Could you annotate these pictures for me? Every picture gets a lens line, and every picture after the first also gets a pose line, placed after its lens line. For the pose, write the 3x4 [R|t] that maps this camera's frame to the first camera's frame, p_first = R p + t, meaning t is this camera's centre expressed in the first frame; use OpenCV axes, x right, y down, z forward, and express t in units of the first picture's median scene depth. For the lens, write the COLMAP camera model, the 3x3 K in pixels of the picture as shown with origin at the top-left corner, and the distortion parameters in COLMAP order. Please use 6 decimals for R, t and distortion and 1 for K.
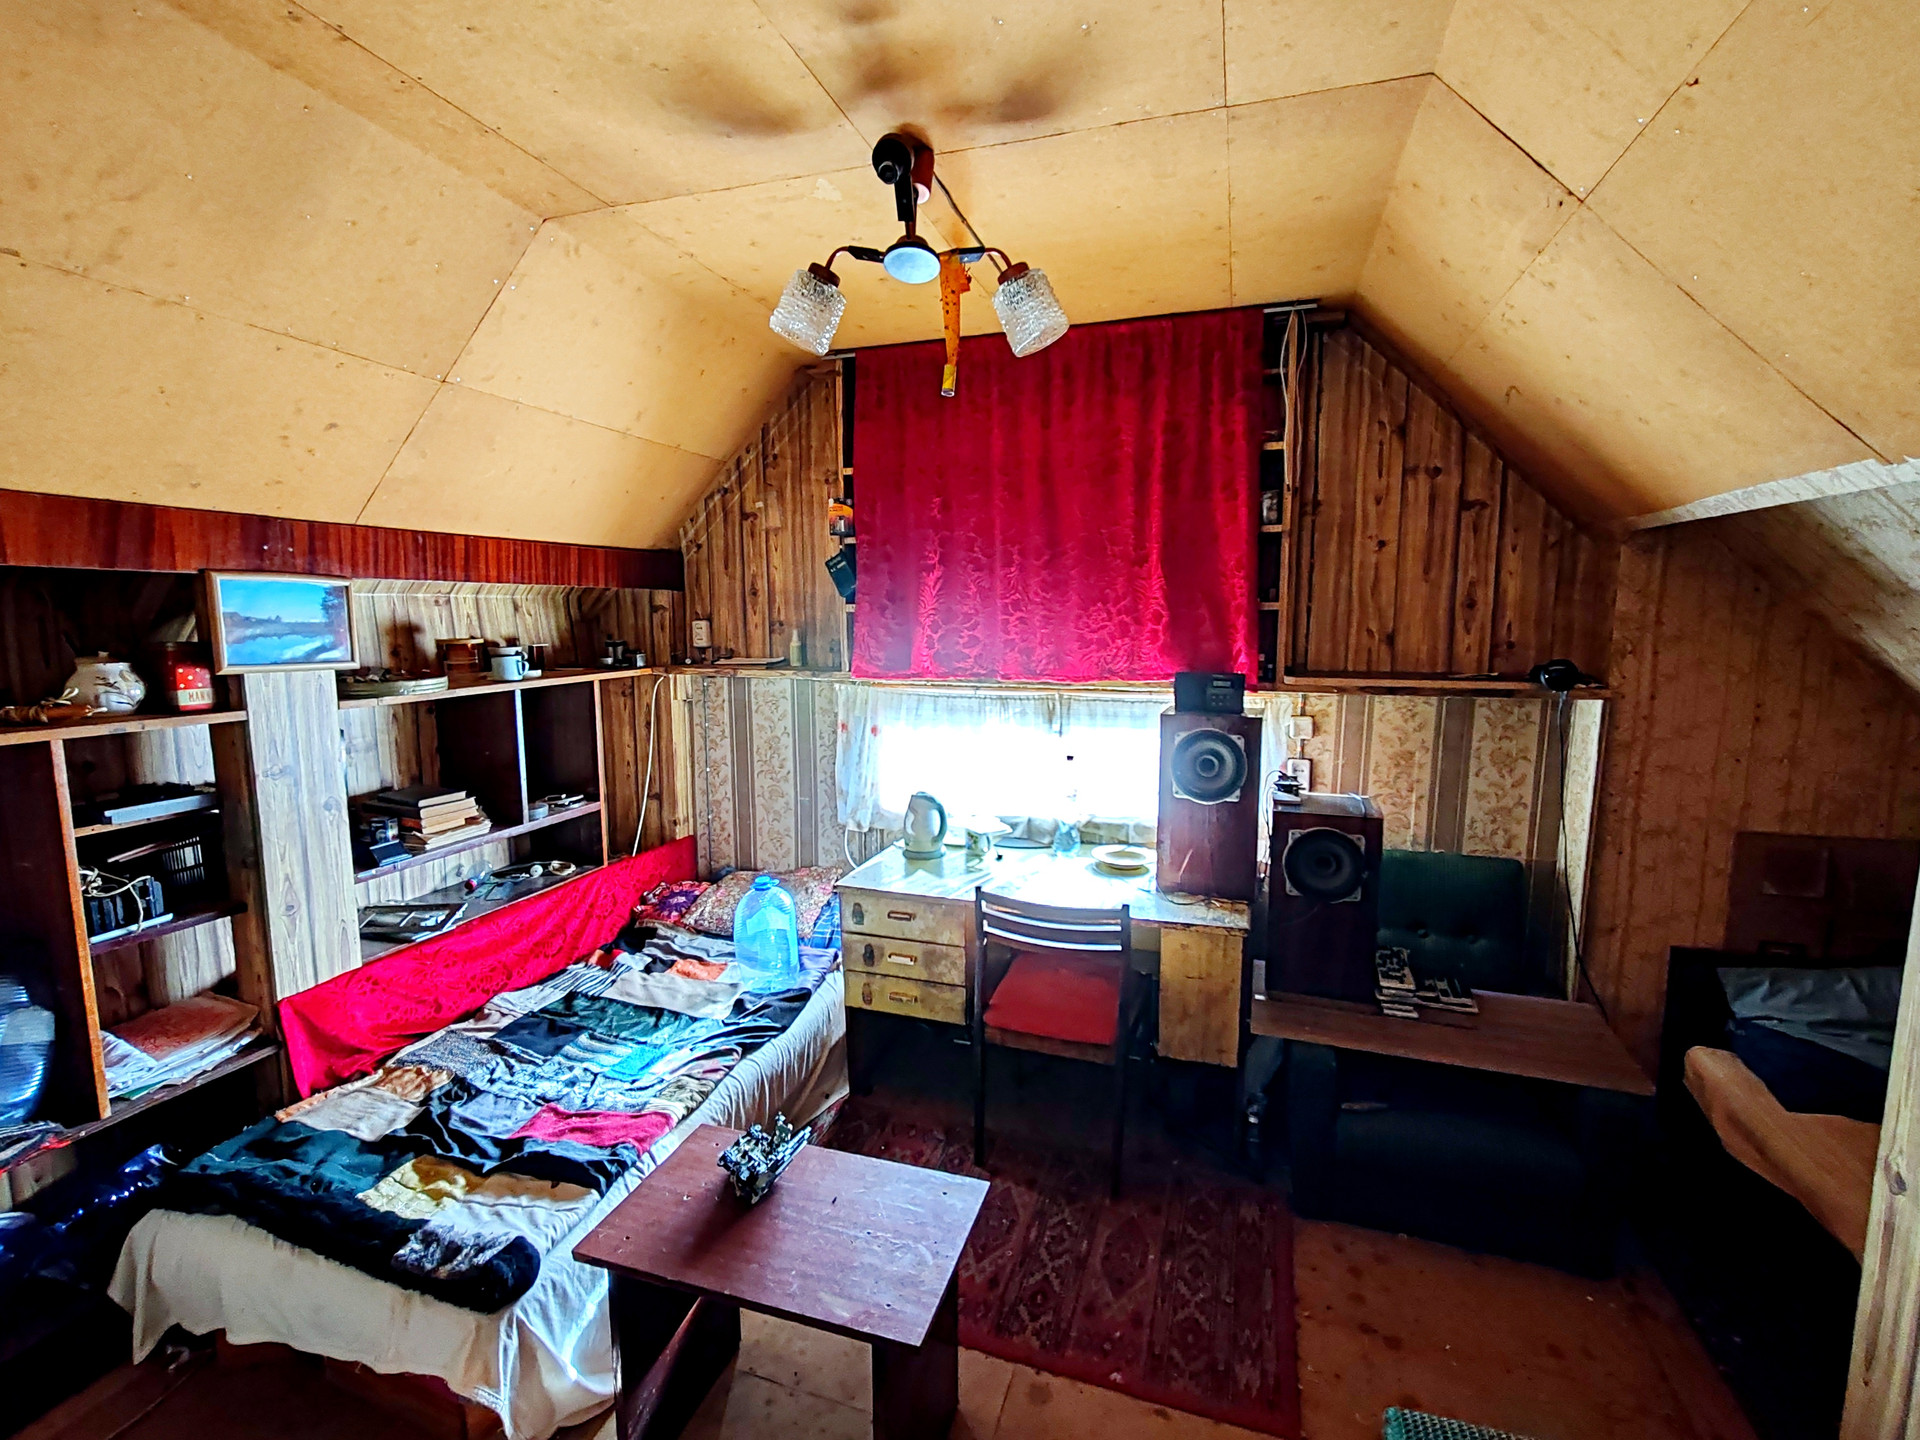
lens RADIAL K [[874.9, 0, 956.9], [0, 874.9, 721.4], [0, 0, 1]] dist [0.001079, 0.000648]
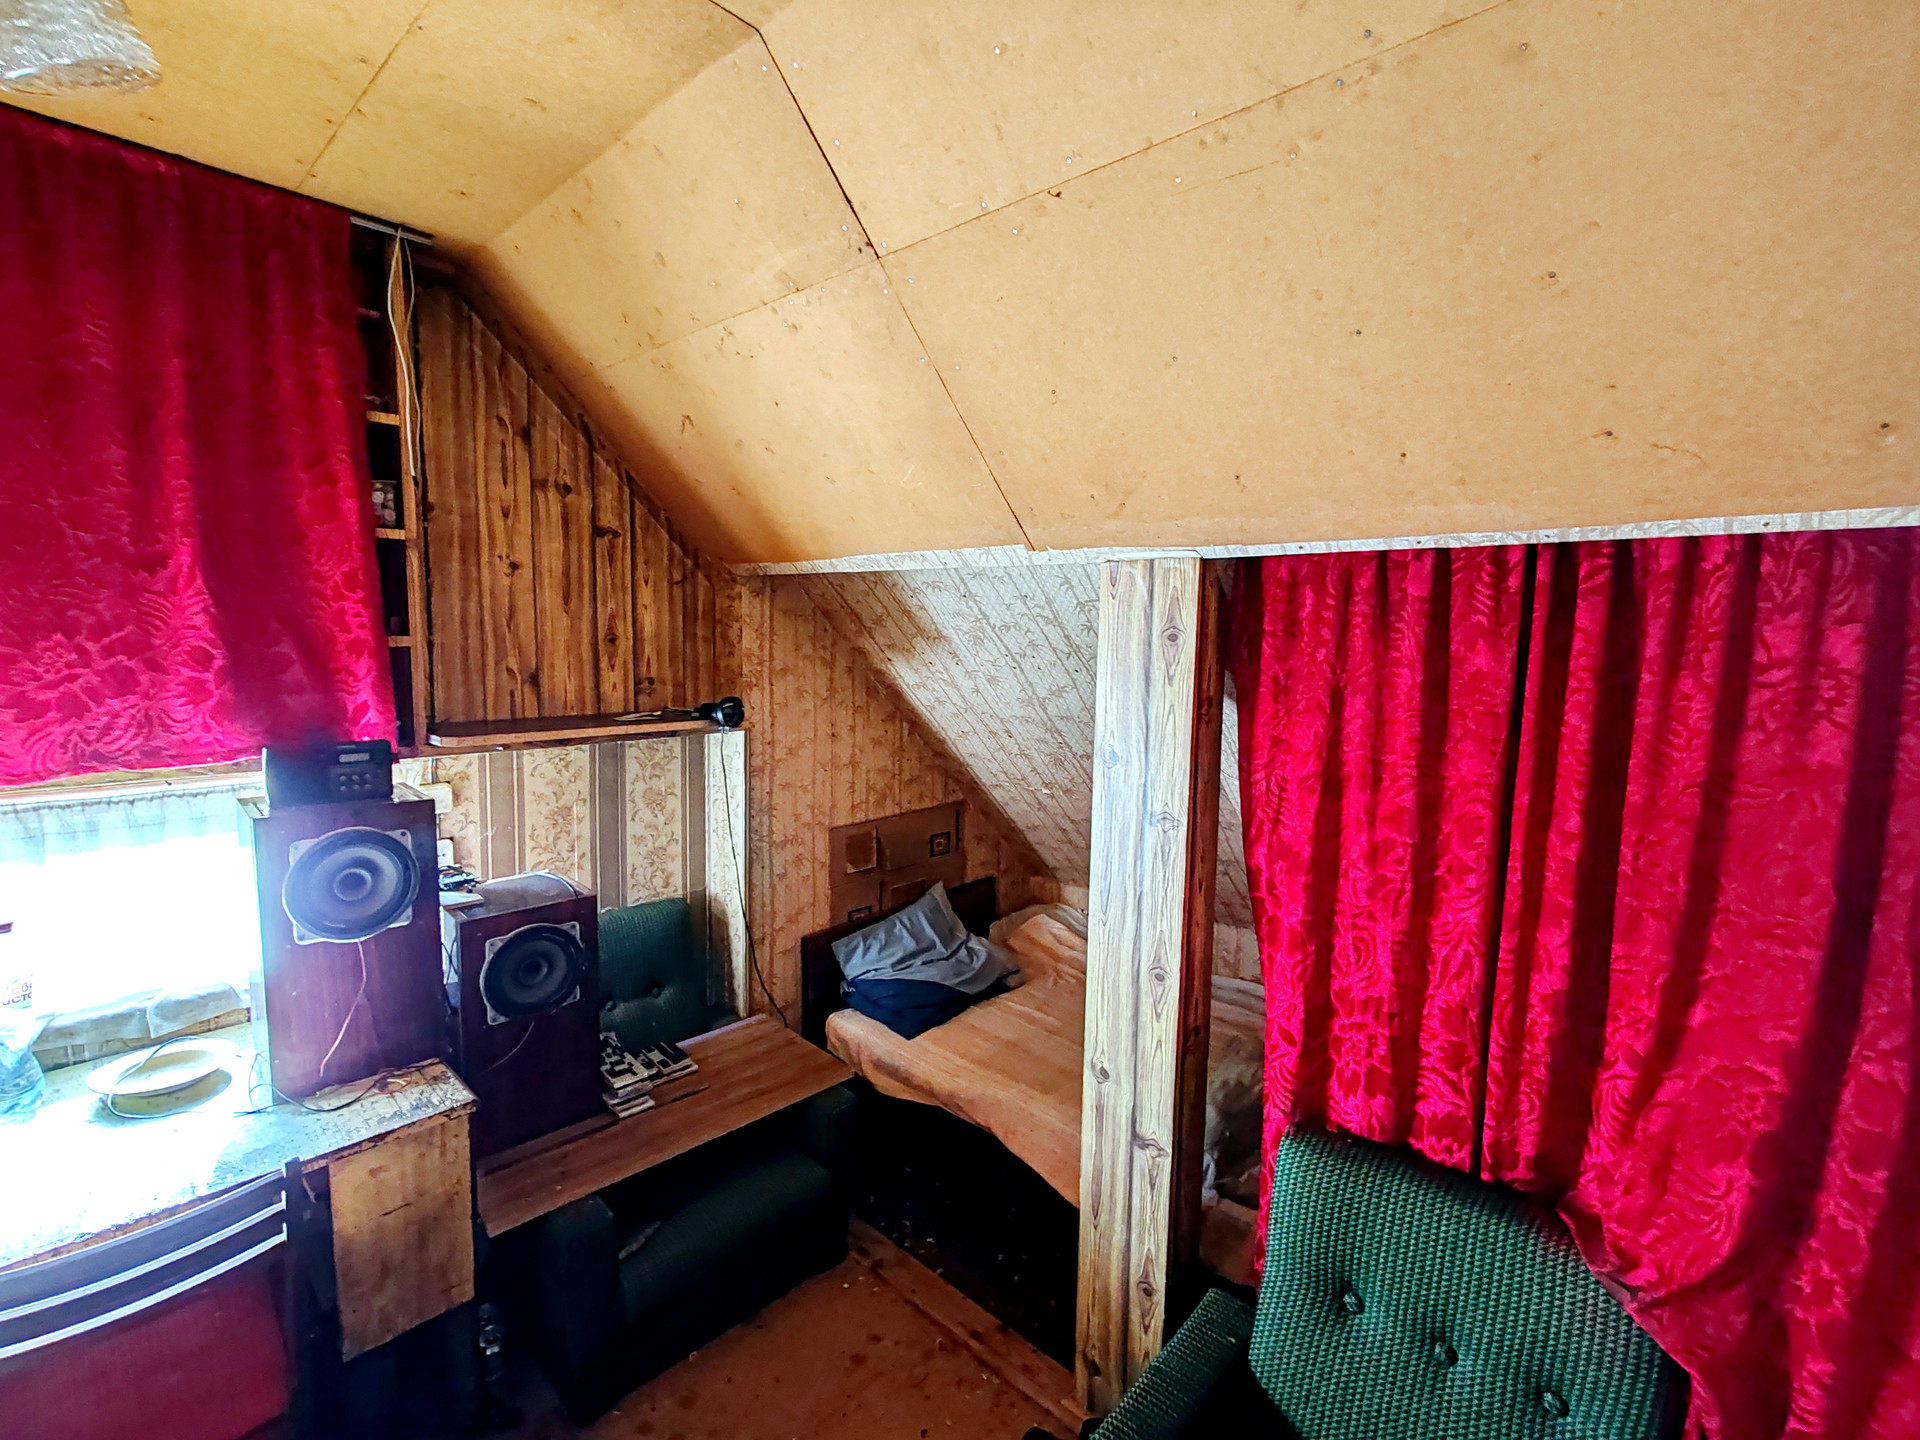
lens RADIAL K [[874.9, 0, 962.8], [0, 874.9, 720.7], [0, 0, 1]] dist [0.001079, 0.000648]
pose [[0.414771, -0.083635, 0.906074, -0.109675], [0.098379, 0.994052, 0.046721, -0.056610], [-0.904592, 0.069760, 0.420532, 0.290383]]
